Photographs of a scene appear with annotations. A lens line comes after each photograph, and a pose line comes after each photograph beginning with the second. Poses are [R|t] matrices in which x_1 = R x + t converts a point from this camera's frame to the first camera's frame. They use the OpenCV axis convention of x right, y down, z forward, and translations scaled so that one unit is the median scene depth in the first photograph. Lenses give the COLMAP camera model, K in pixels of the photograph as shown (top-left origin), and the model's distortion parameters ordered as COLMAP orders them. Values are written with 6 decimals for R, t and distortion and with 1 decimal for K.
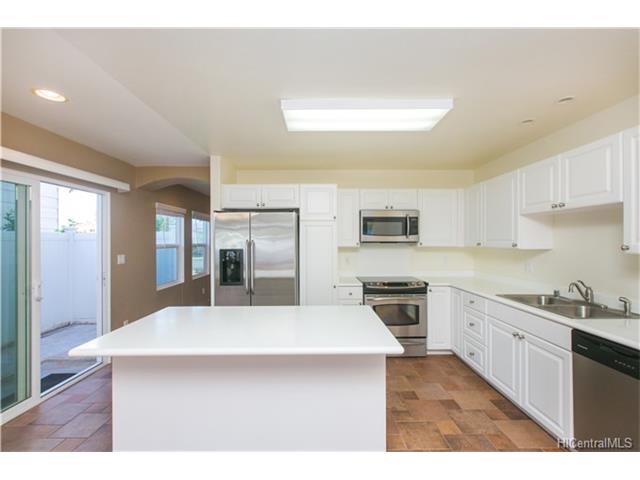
lens RADIAL K [[286.4, 0, 320.0], [0, 286.4, 240.0], [0, 0, 1]] dist [-0.001173, -0.000085]
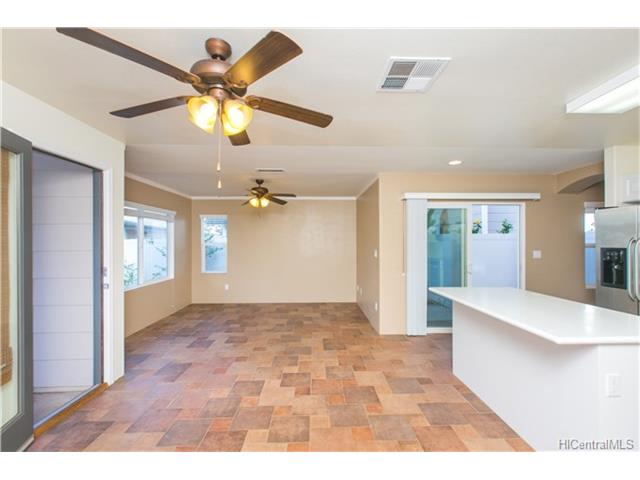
lens RADIAL K [[283.8, 0, 321.8], [0, 283.8, 241.6], [0, 0, 1]] dist [0.000973, 0.000158]
pose [[0.022567, 0.002609, -0.999742, 0.528064], [0.002702, 0.999993, 0.002671, 0.006432], [0.999742, -0.002762, 0.022559, 0.044883]]
